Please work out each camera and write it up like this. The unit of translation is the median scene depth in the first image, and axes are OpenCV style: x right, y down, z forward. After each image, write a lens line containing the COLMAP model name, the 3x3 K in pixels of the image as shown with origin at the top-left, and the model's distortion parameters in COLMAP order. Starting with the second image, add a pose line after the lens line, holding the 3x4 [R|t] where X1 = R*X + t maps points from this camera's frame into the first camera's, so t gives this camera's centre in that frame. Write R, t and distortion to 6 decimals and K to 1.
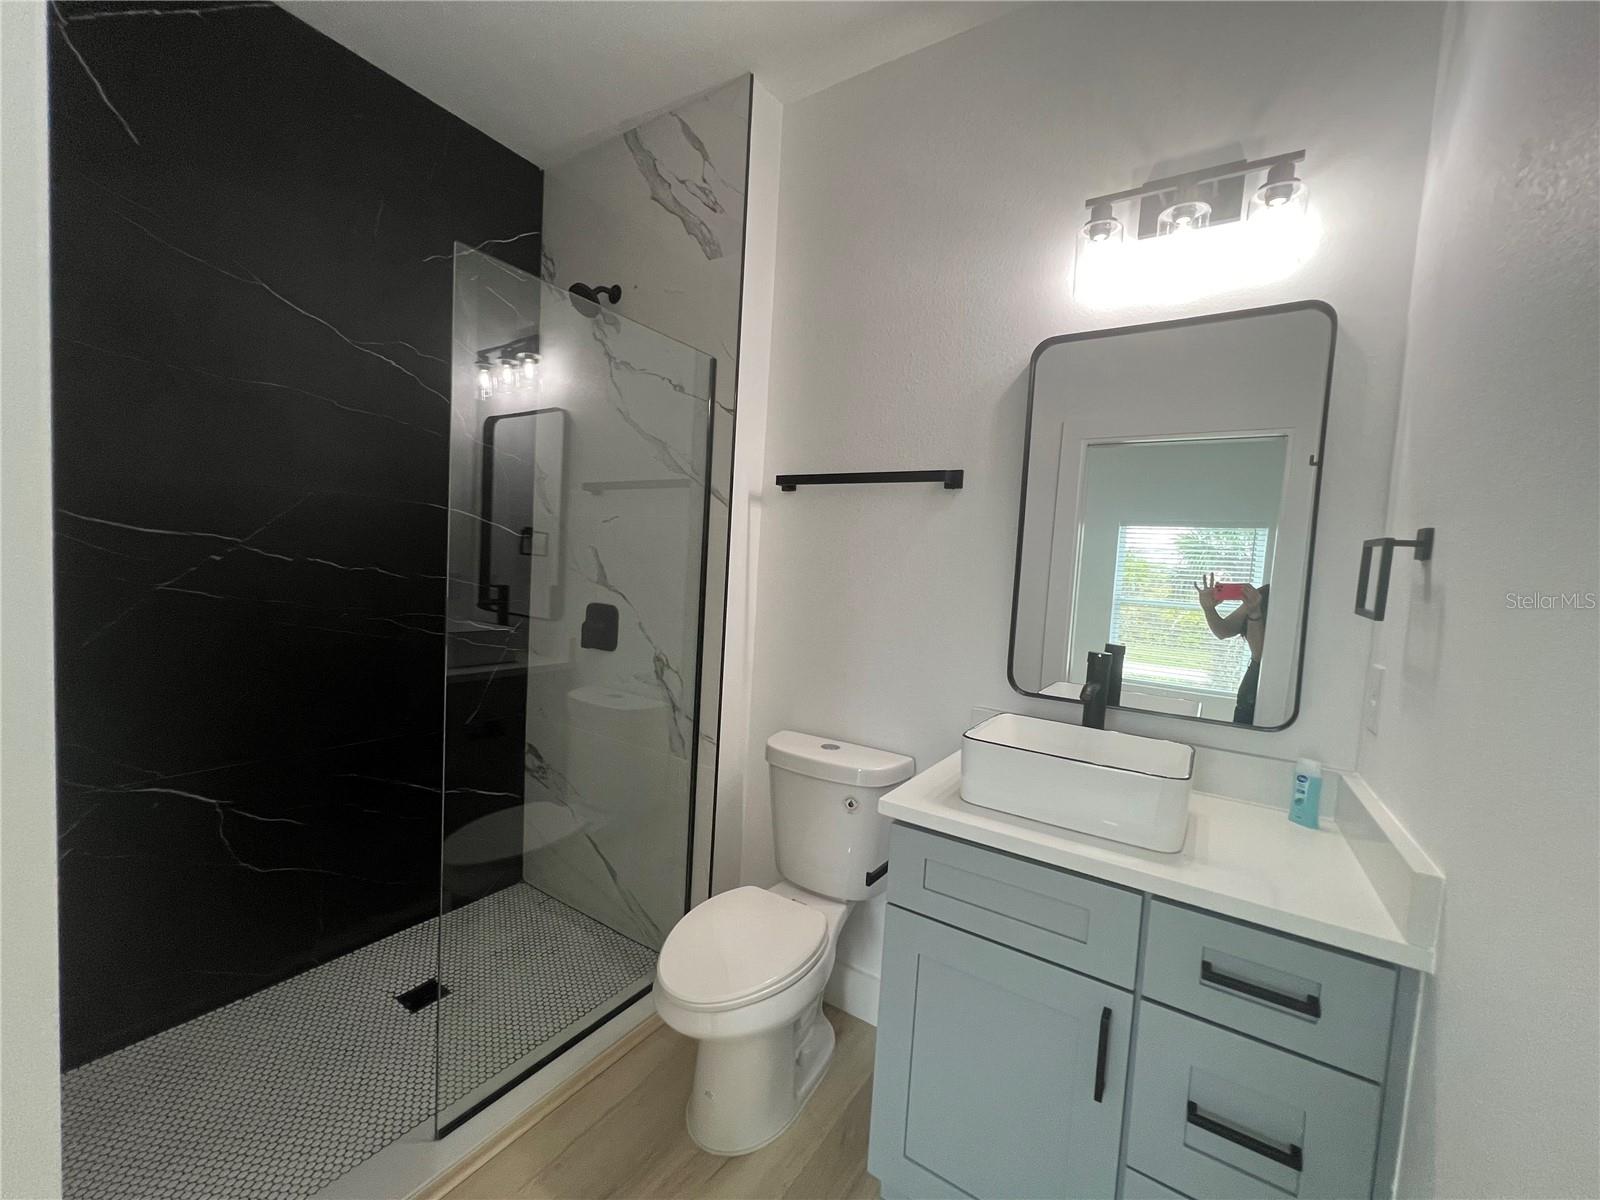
lens RADIAL K [[642.7, 0, 803.8], [0, 642.7, 606.2], [0, 0, 1]] dist [-0.001285, 0.000011]
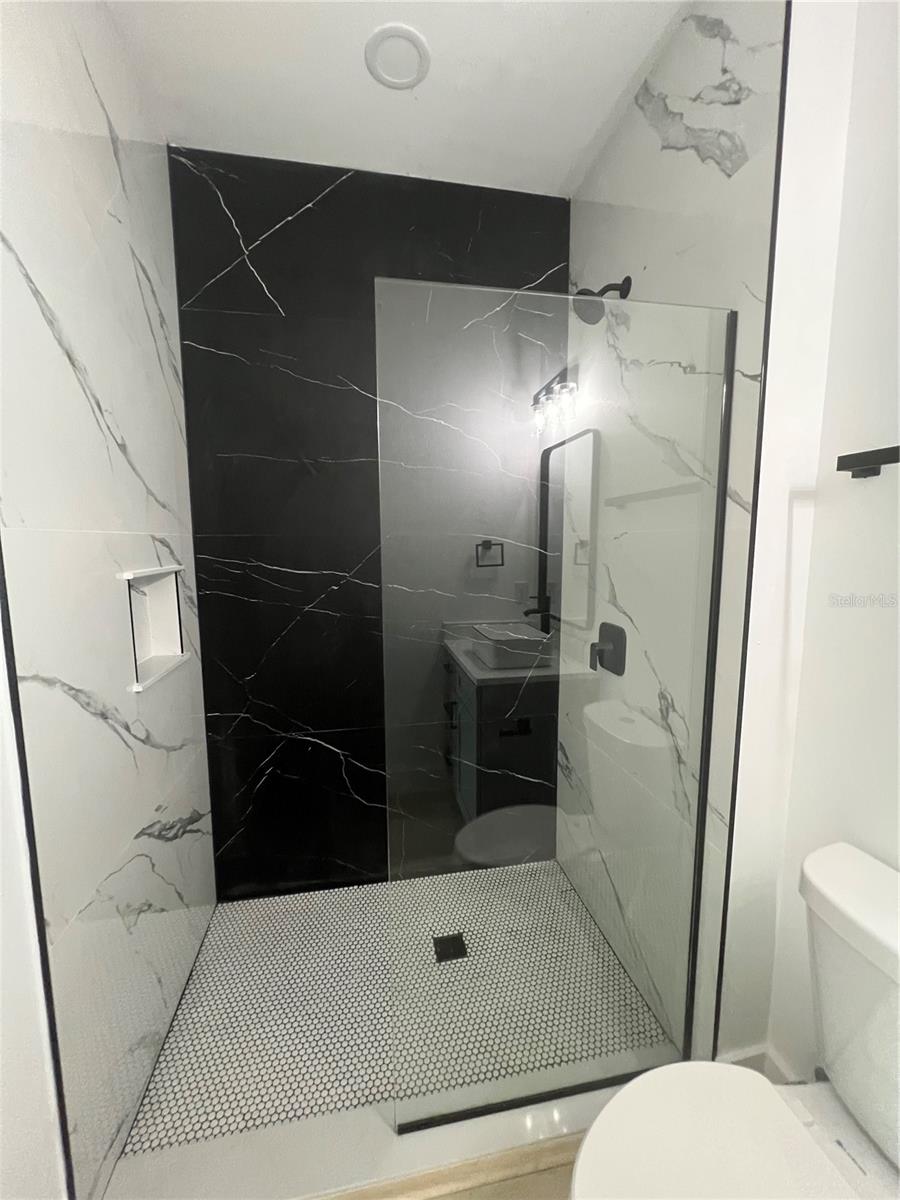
lens RADIAL K [[480.8, 0, 446.6], [0, 480.8, 598.1], [0, 0, 1]] dist [0.002172, -0.000731]
pose [[0.686911, 0.024387, -0.726332, 0.039731], [-0.002564, 0.999512, 0.031135, -0.069890], [0.726737, -0.019525, 0.686638, 0.353435]]
